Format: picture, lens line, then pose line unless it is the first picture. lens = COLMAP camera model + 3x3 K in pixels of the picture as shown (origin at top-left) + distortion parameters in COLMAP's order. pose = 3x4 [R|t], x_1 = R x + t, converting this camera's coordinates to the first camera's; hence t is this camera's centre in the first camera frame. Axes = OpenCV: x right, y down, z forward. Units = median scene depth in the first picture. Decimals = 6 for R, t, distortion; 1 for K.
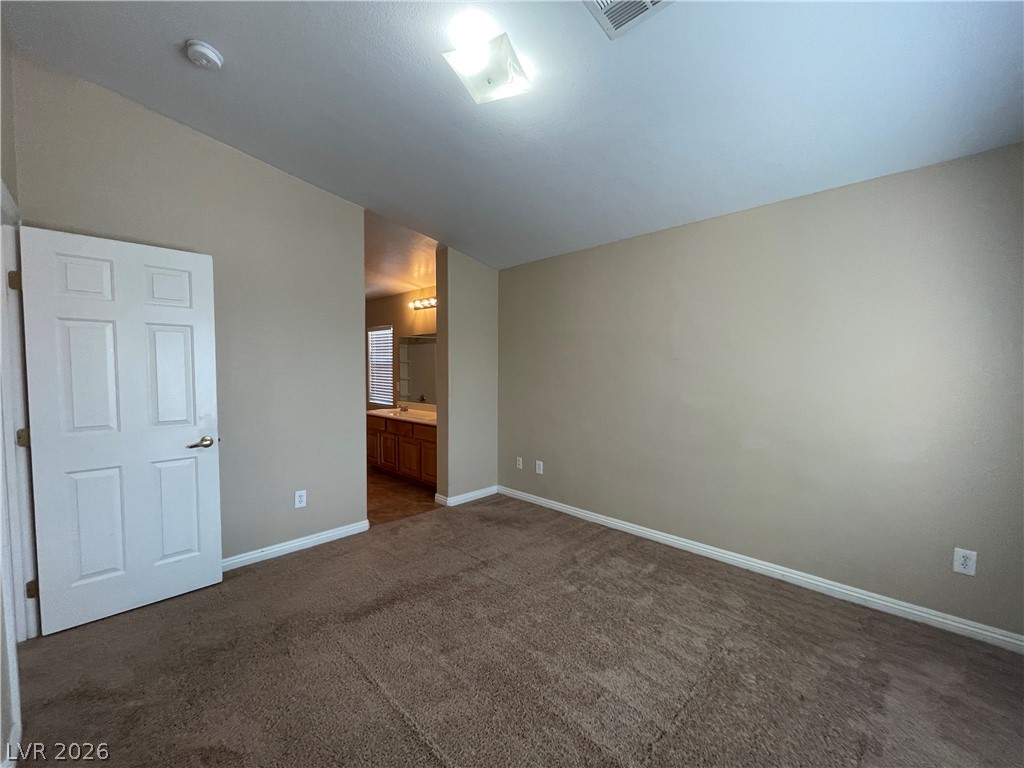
lens RADIAL K [[415.7, 0, 507.4], [0, 415.7, 387.4], [0, 0, 1]] dist [-0.000216, 0.000233]
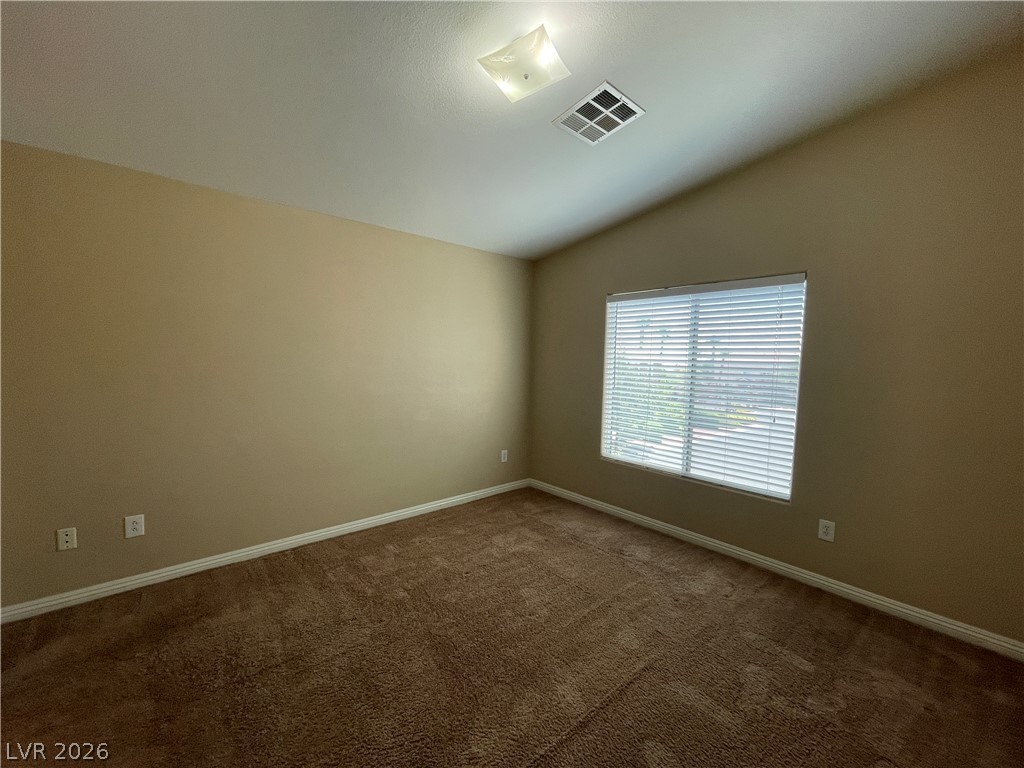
lens RADIAL K [[415.7, 0, 507.4], [0, 415.7, 387.4], [0, 0, 1]] dist [-0.000216, 0.000233]
pose [[0.084407, -0.071938, 0.993831, -0.638871], [0.037433, 0.996915, 0.068982, -0.037089], [-0.995728, 0.031379, 0.086839, 0.579700]]
